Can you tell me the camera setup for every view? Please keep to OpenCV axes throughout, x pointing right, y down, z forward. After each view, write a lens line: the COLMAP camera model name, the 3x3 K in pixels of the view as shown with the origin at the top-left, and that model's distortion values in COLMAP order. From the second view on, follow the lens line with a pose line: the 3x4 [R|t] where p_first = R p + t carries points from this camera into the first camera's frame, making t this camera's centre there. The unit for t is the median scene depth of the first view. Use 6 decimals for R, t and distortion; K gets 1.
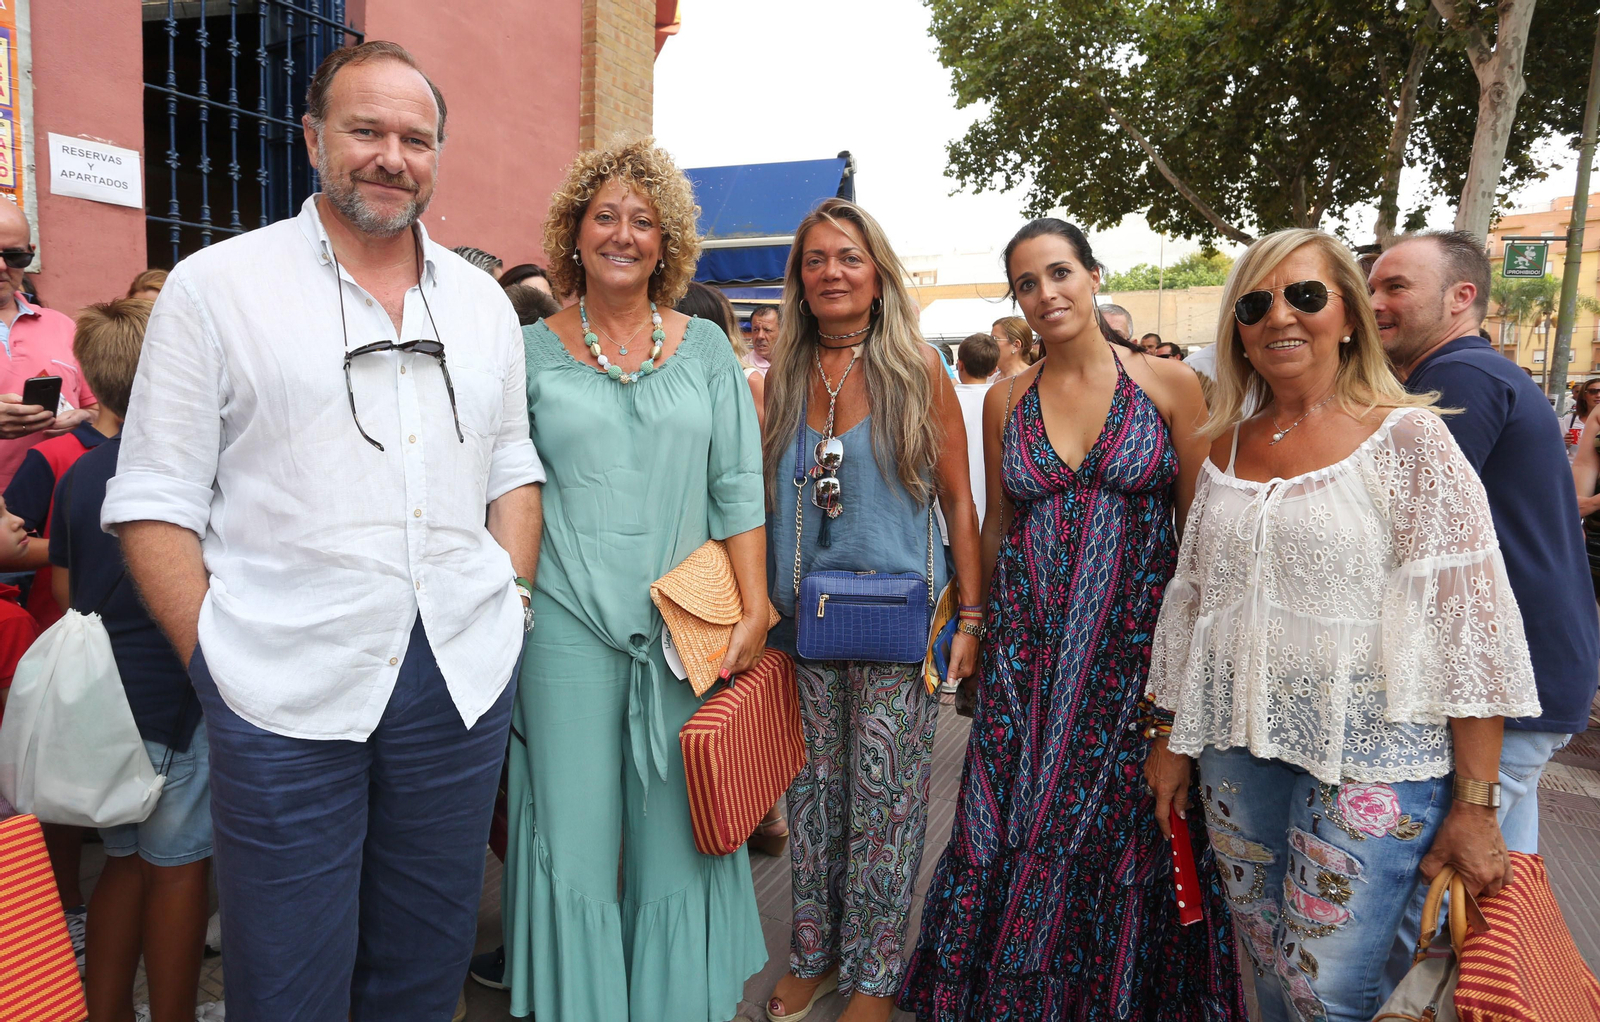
lens RADIAL K [[916.3, 0, 755.1], [0, 916.3, 465.3], [0, 0, 1]] dist [-0.082150, 0.040742]
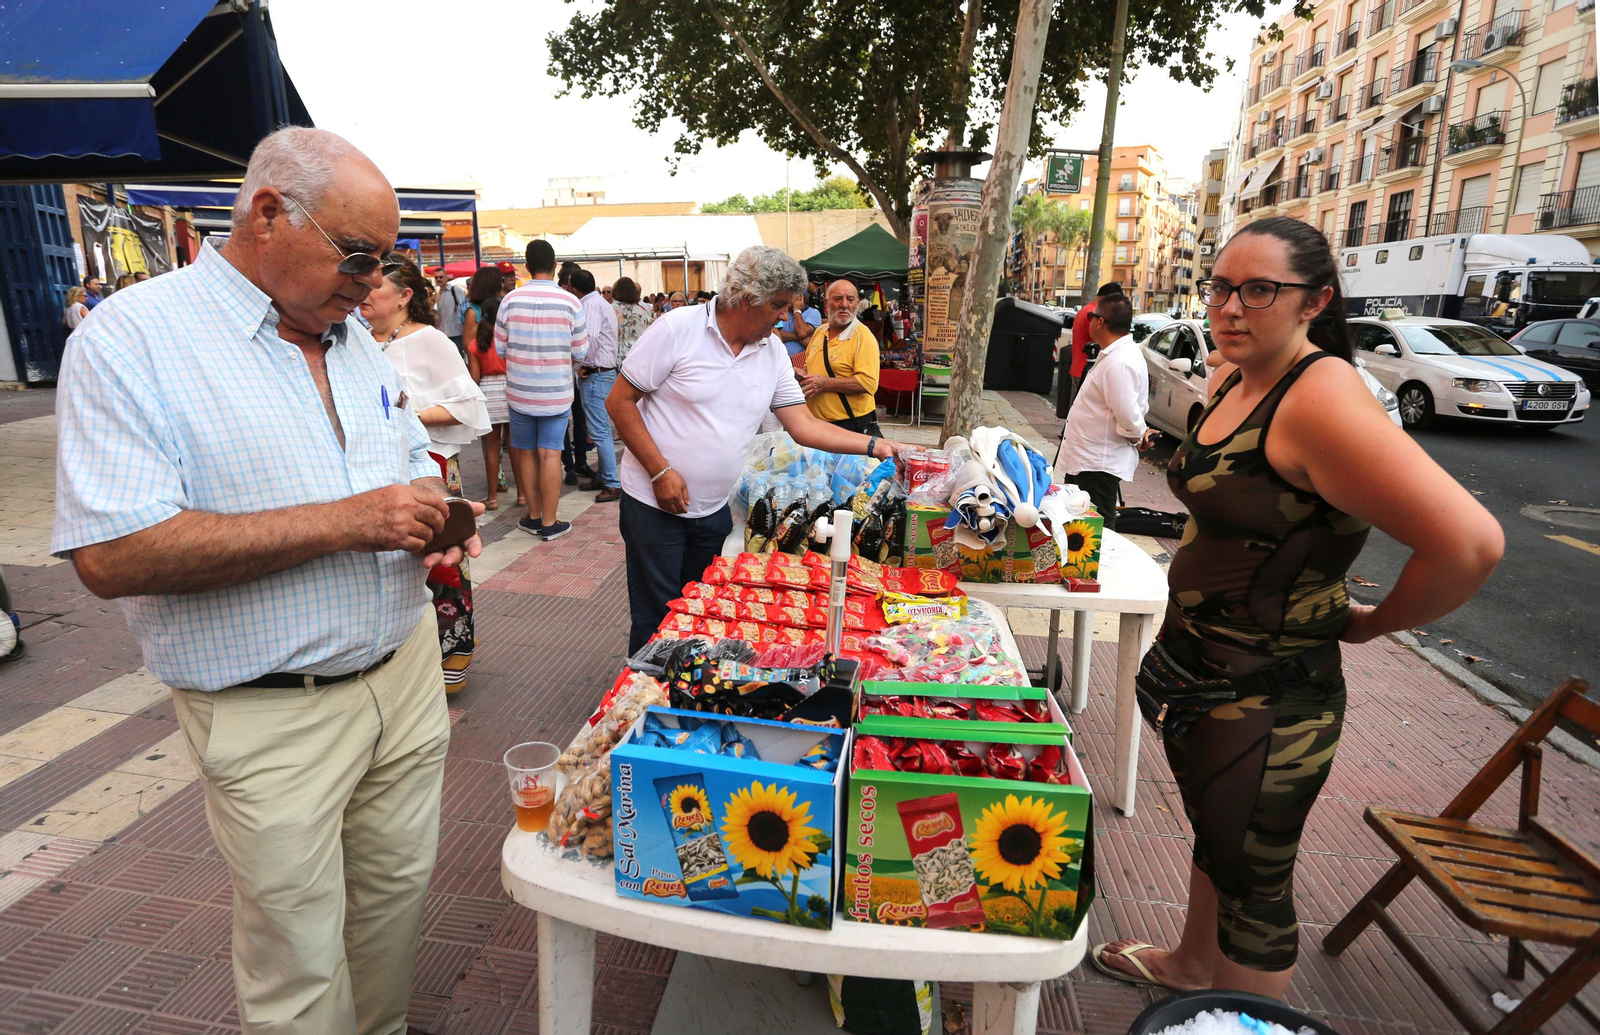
lens RADIAL K [[804.8, 0, 774.3], [0, 804.8, 493.6], [0, 0, 1]] dist [-0.067003, 0.028120]
pose [[0.932989, -0.089117, 0.348698, 0.105085], [0.035825, 0.987043, 0.156404, -0.013723], [-0.358118, -0.133431, 0.924093, 0.113821]]
